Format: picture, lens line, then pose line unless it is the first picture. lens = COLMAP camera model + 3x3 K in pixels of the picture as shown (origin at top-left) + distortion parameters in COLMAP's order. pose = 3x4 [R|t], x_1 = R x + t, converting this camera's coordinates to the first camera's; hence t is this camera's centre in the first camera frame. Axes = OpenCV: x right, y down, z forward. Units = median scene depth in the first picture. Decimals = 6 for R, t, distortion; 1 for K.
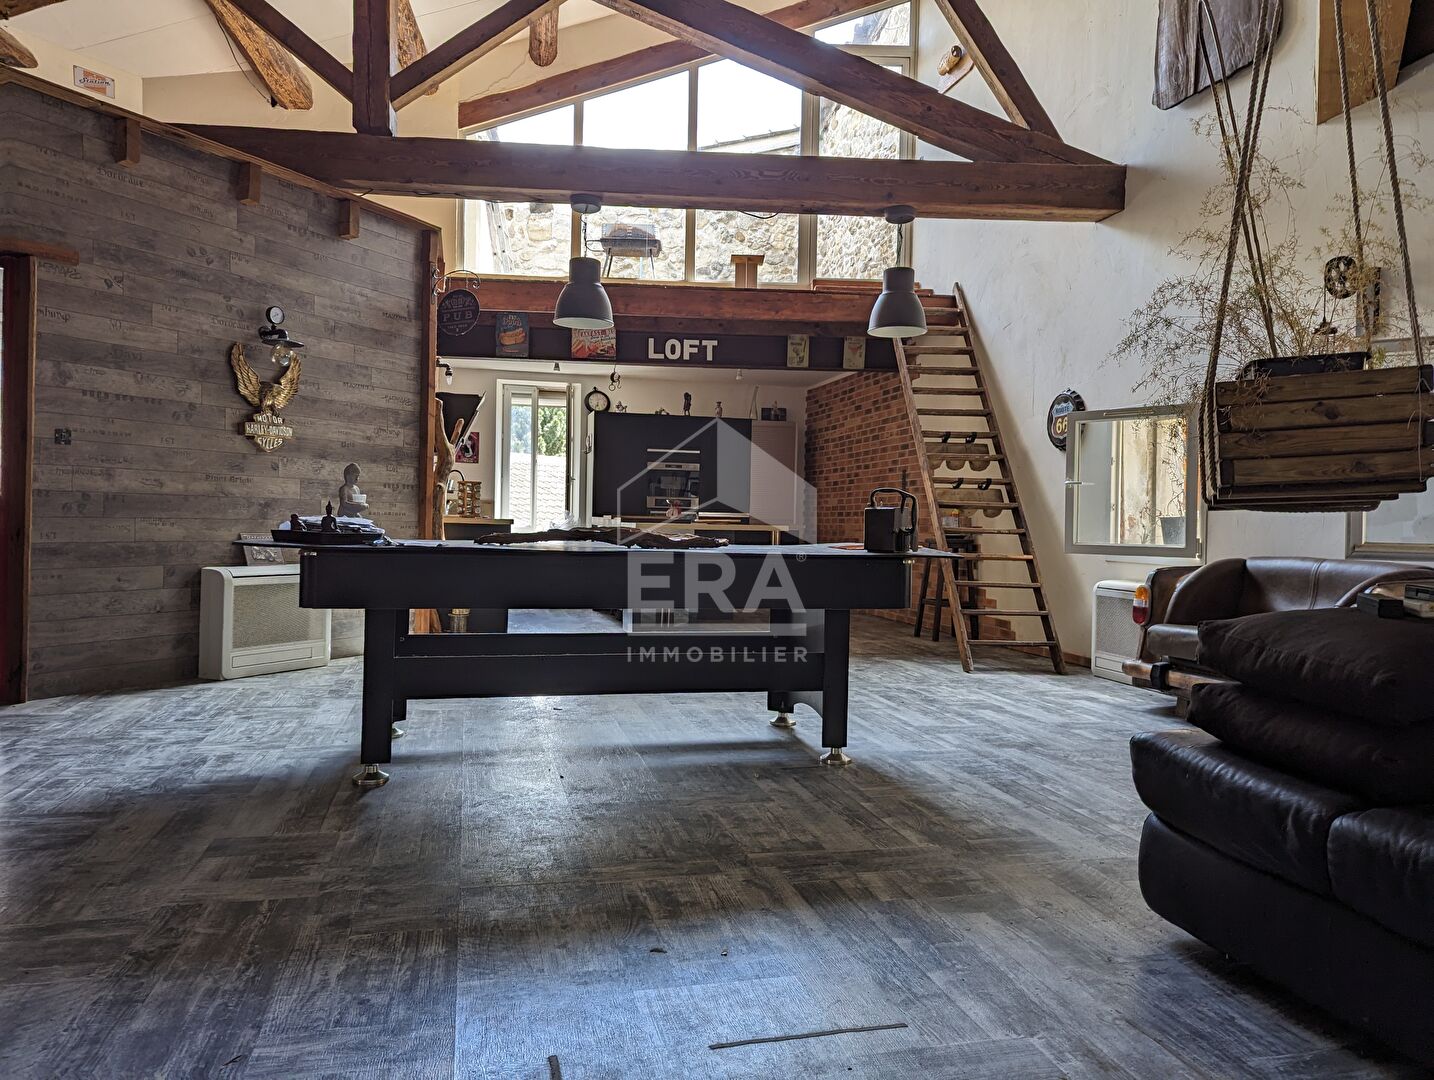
lens RADIAL K [[1012.1, 0, 717.0], [0, 1012.1, 540.0], [0, 0, 1]] dist [0.001839, 0.000426]
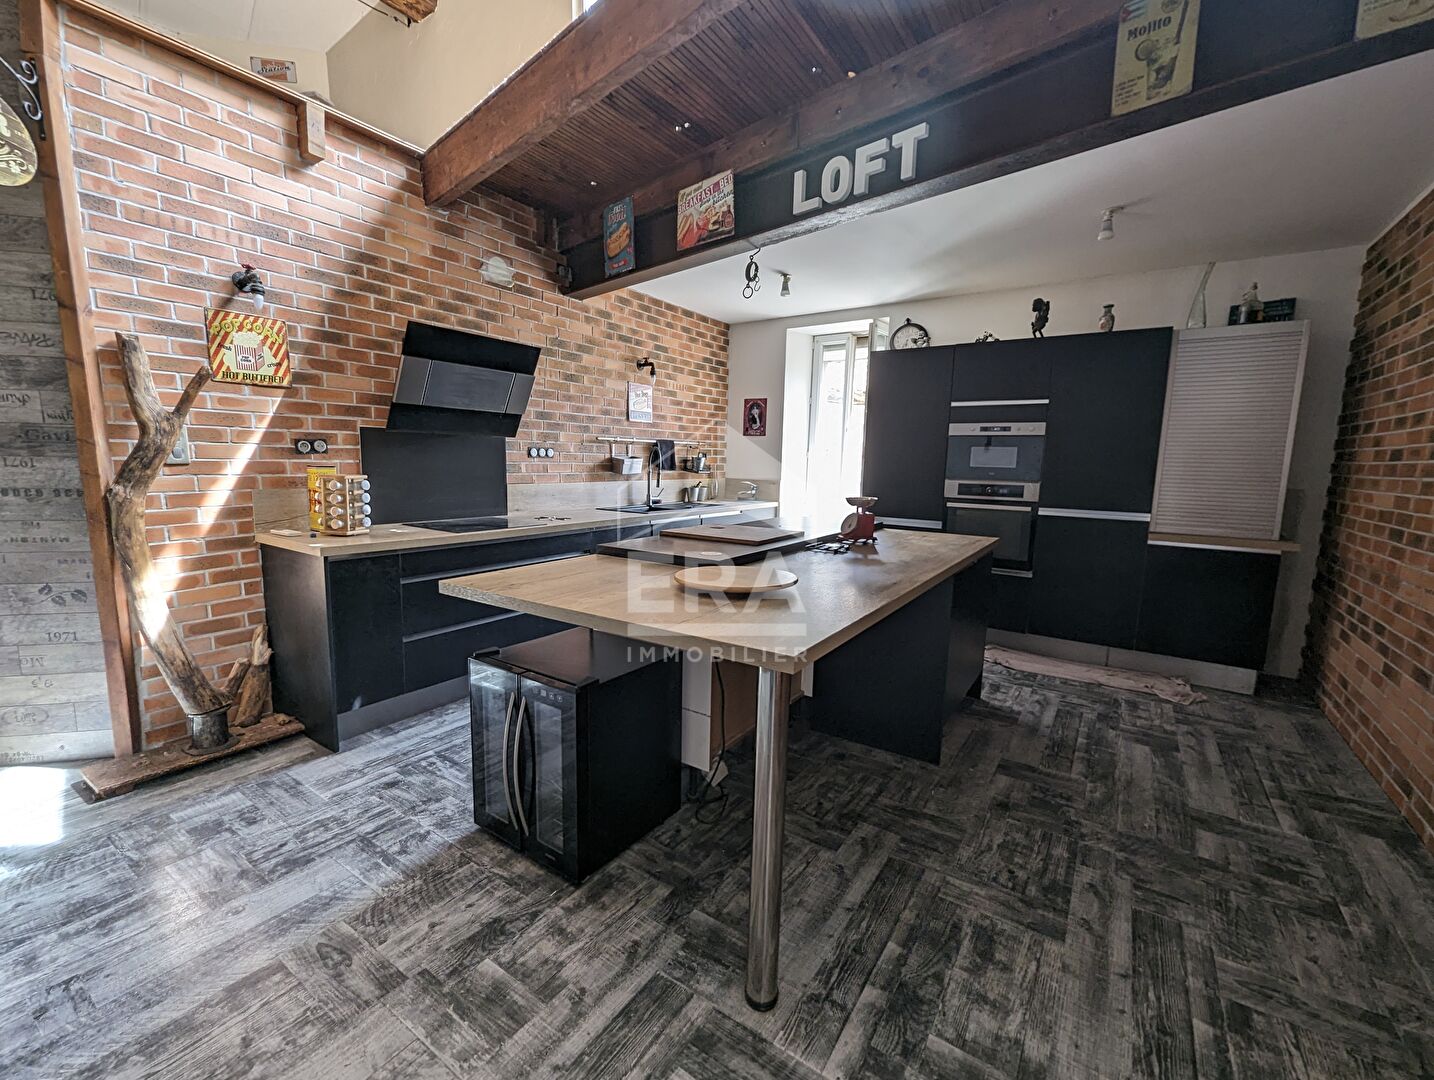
lens RADIAL K [[610.4, 0, 717.0], [0, 610.4, 540.0], [0, 0, 1]] dist [0.002508, 0.000233]
pose [[0.663211, 0.091994, -0.742758, 0.145684], [-0.020219, 0.994257, 0.105090, -0.050823], [0.748160, -0.054678, 0.661262, 0.760089]]
